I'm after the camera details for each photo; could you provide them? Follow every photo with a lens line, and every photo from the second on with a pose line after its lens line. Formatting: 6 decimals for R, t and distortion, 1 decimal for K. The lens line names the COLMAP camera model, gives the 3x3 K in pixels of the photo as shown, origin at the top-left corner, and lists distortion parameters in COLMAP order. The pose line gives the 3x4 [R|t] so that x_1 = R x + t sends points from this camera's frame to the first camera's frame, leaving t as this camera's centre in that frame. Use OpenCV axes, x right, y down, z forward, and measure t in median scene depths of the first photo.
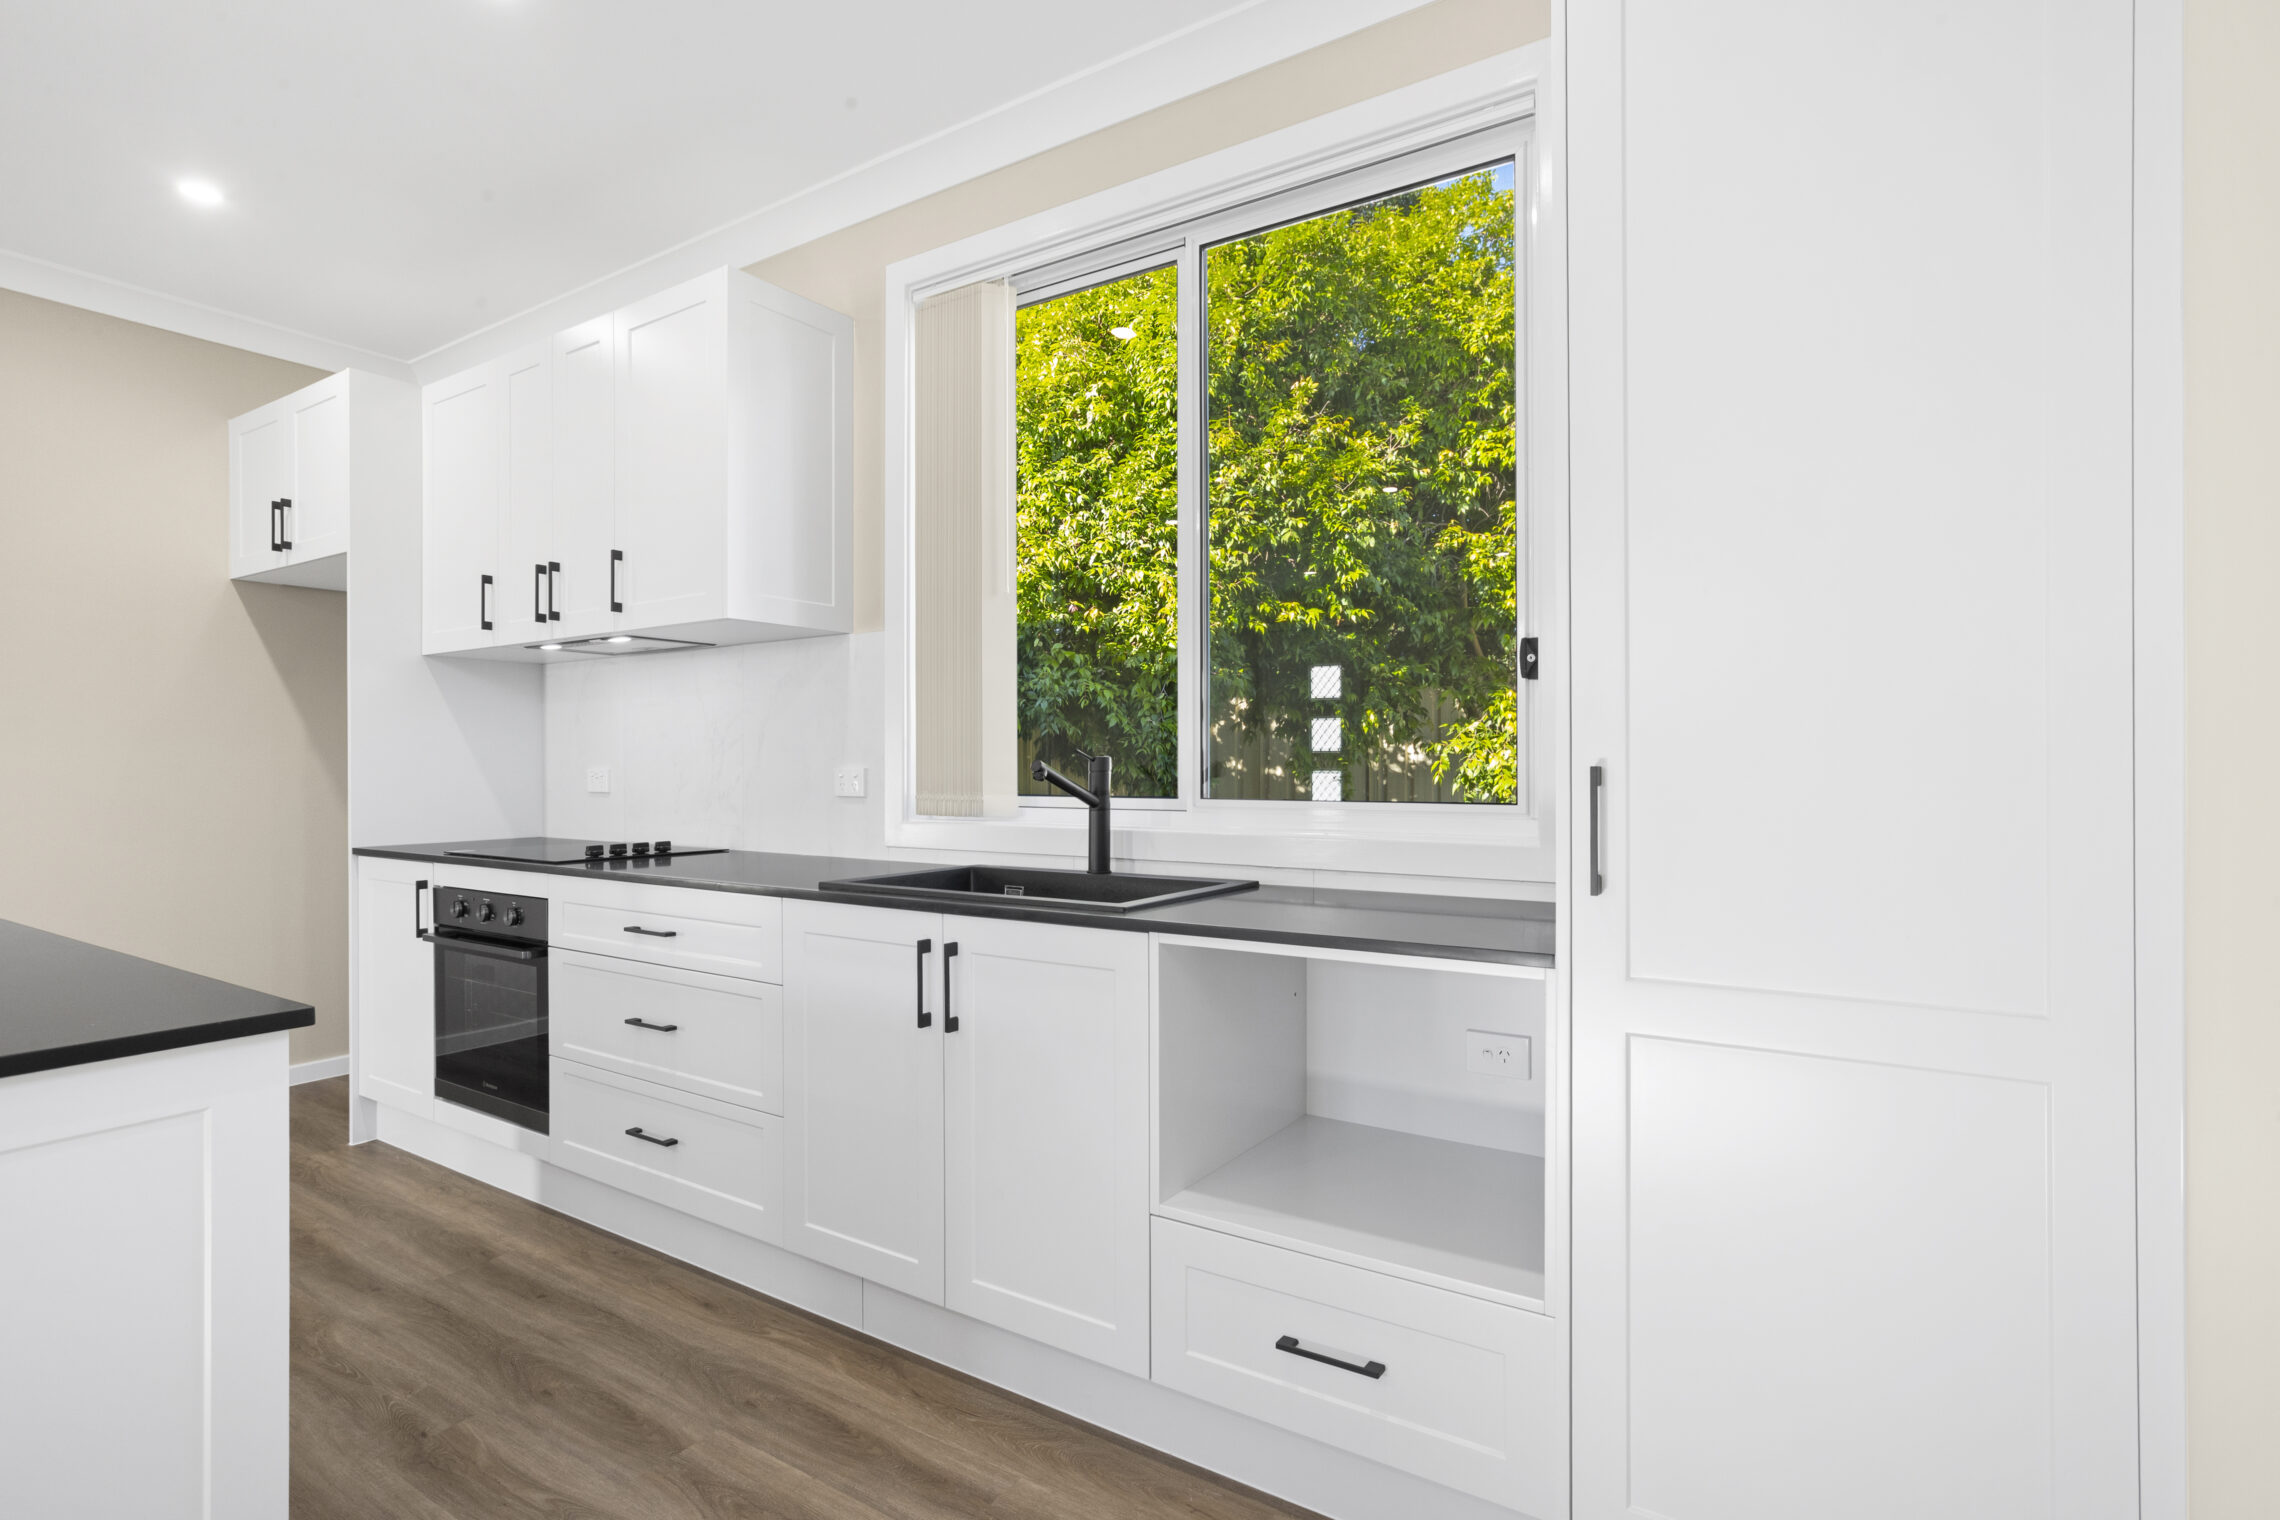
lens RADIAL K [[1130.9, 0, 1135.4], [0, 1130.9, 764.1], [0, 0, 1]] dist [-0.014311, 0.011969]
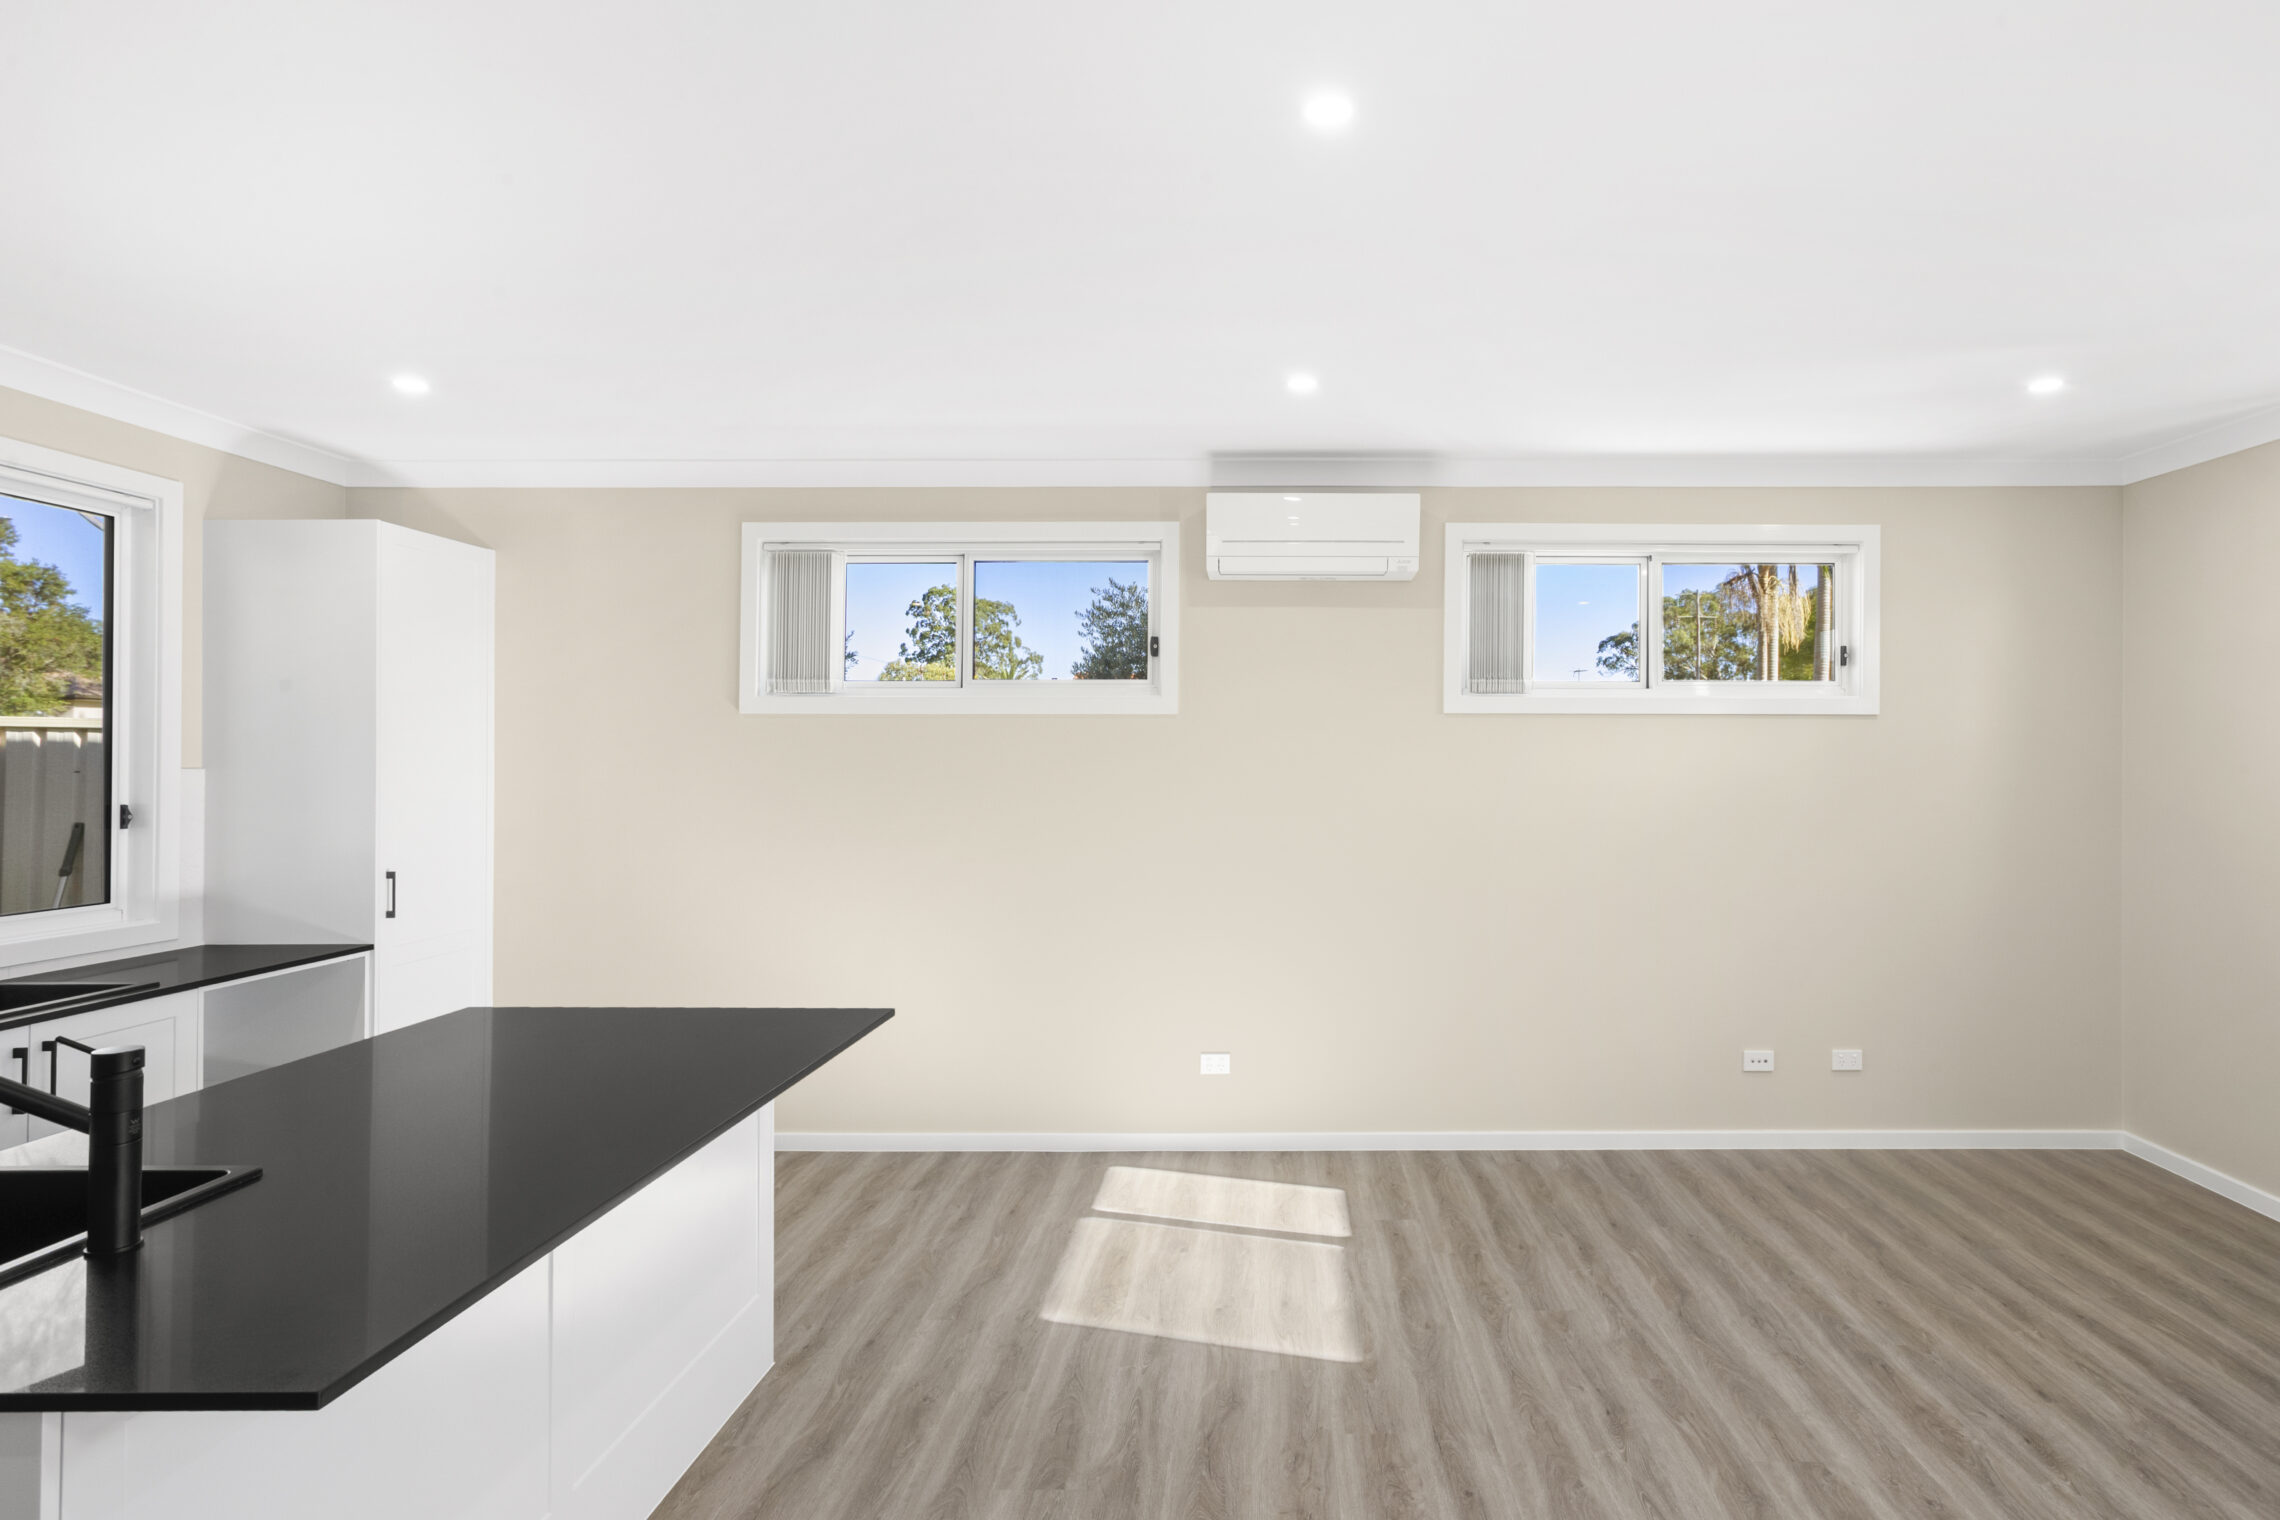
lens RADIAL K [[1149.4, 0, 1262.9], [0, 1149.4, 750.0], [0, 0, 1]] dist [-0.008895, 0.006436]
pose [[-0.555976, 0.010039, 0.831138, -1.531857], [0.000320, 0.999930, -0.011864, -0.128629], [-0.831199, -0.006330, -0.555940, 0.391958]]
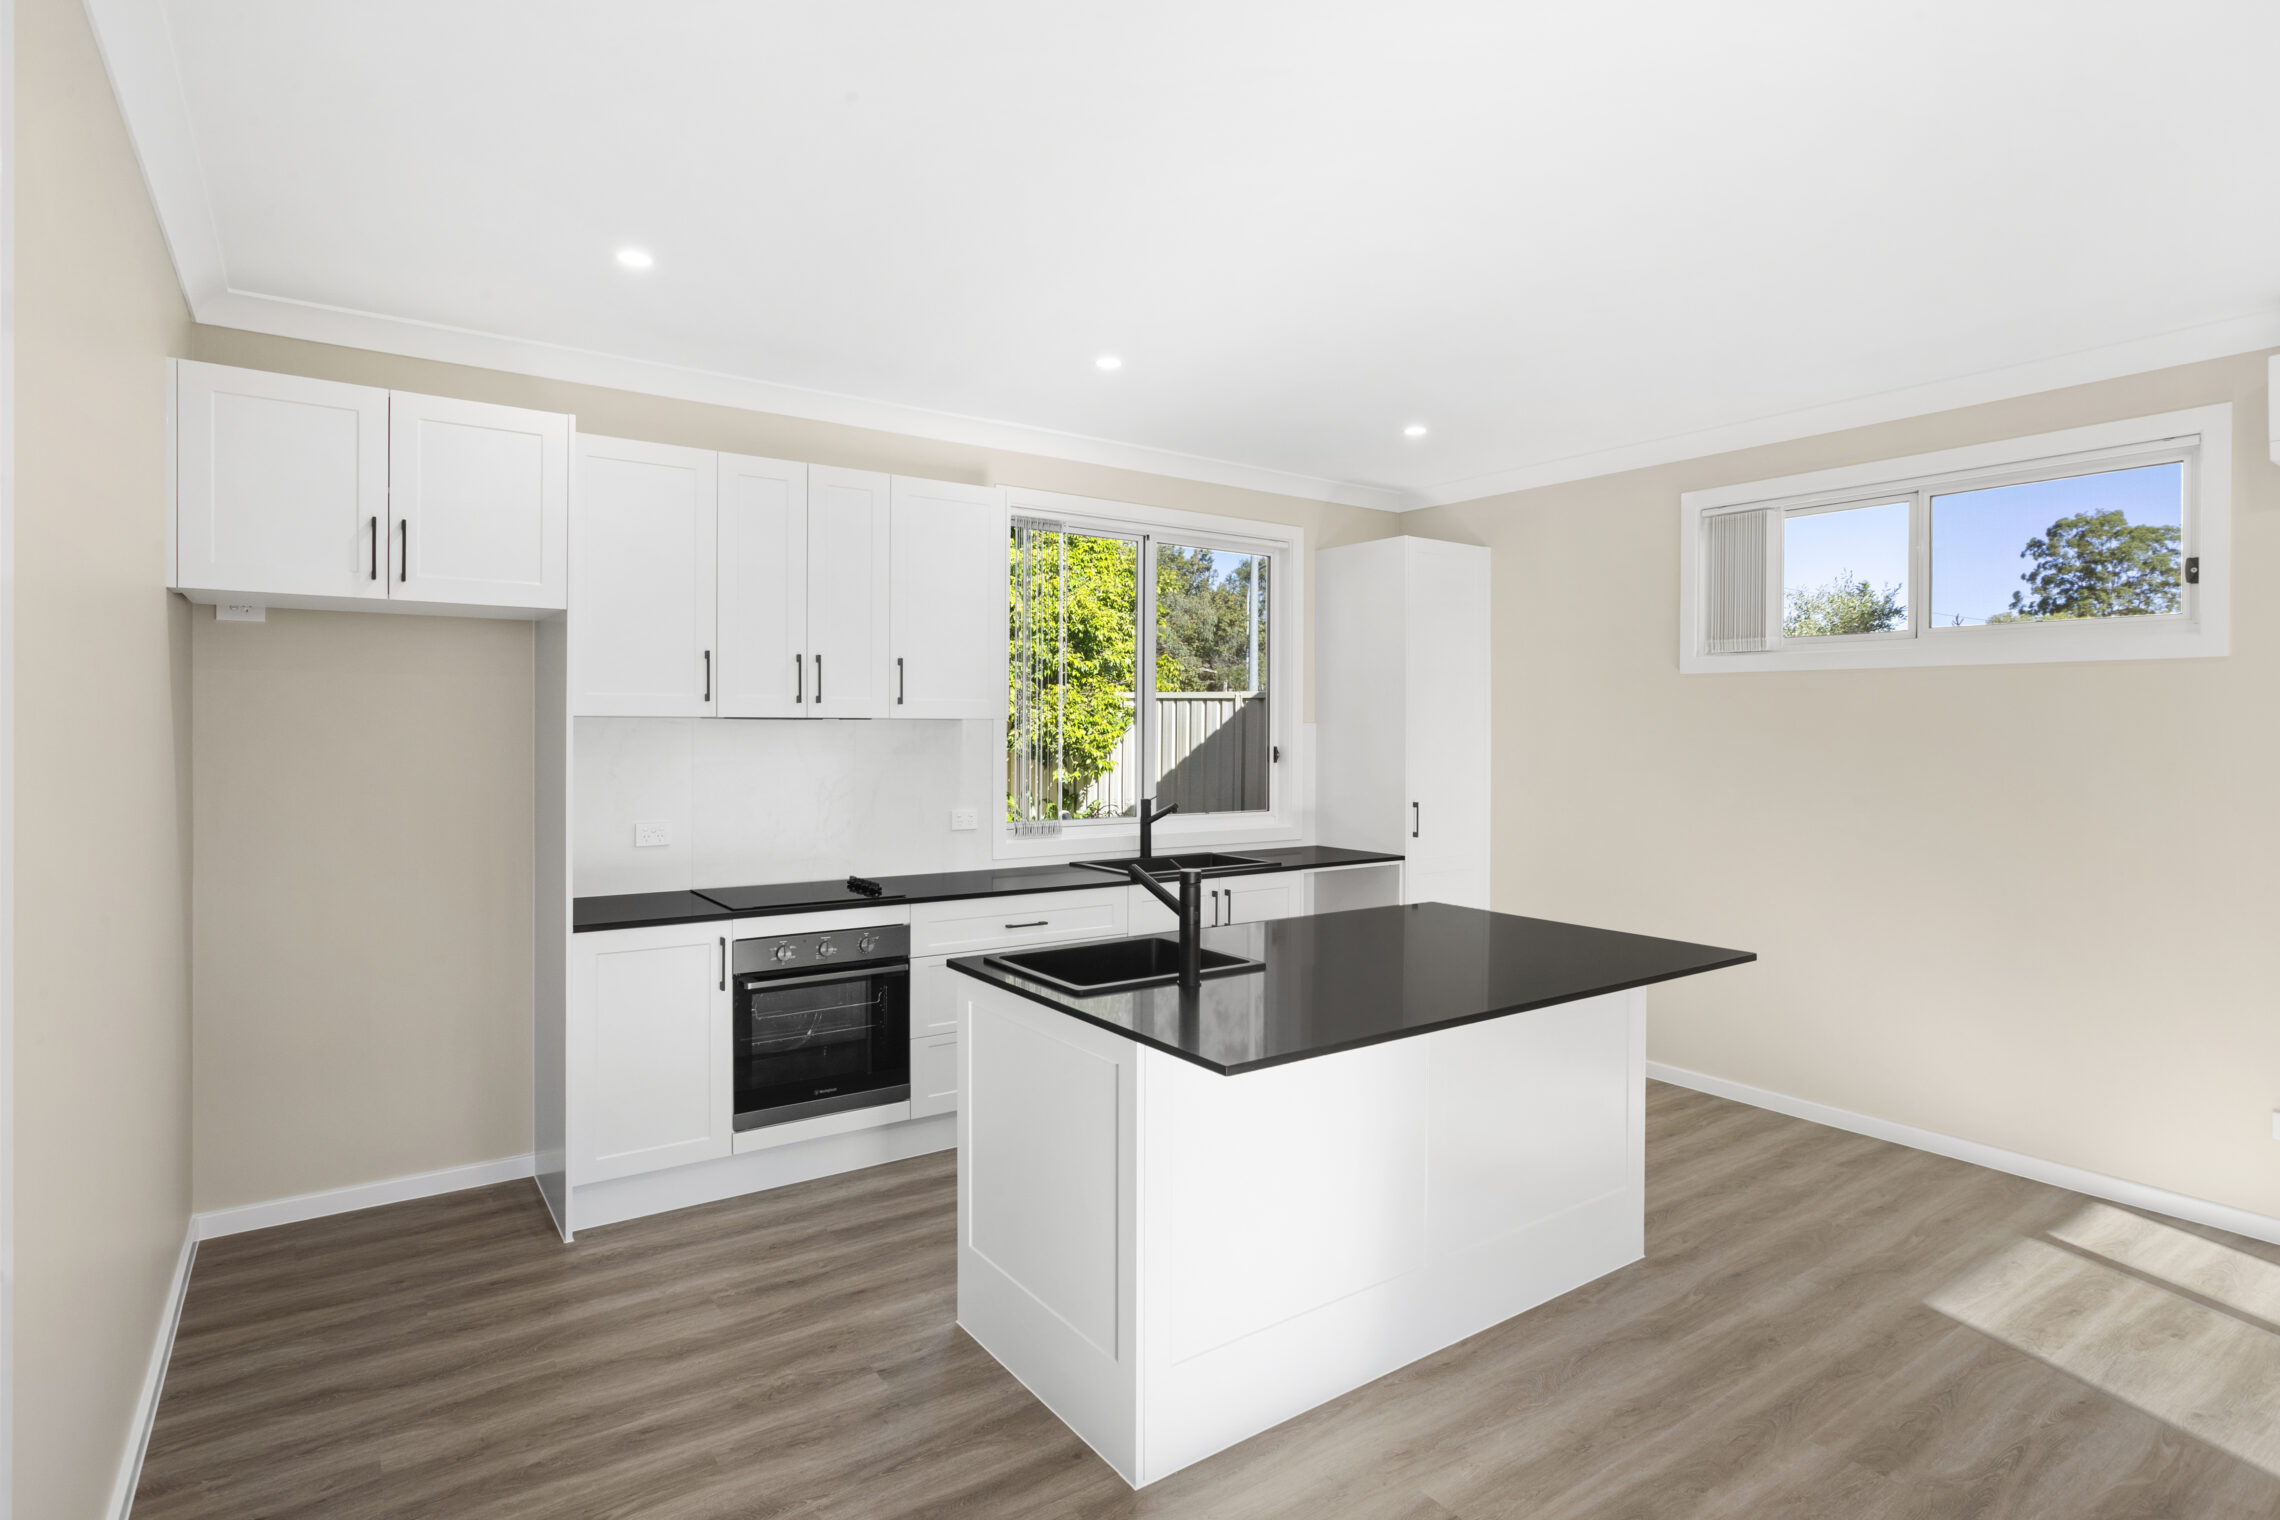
lens RADIAL K [[1174.5, 0, 1151.0], [0, 1174.5, 715.7], [0, 0, 1]] dist [-0.019844, 0.008154]
pose [[0.350766, 0.014141, 0.936356, -1.687189], [-0.008452, 0.999893, -0.011934, -0.109661], [-0.936425, -0.003727, 0.350848, 0.238232]]
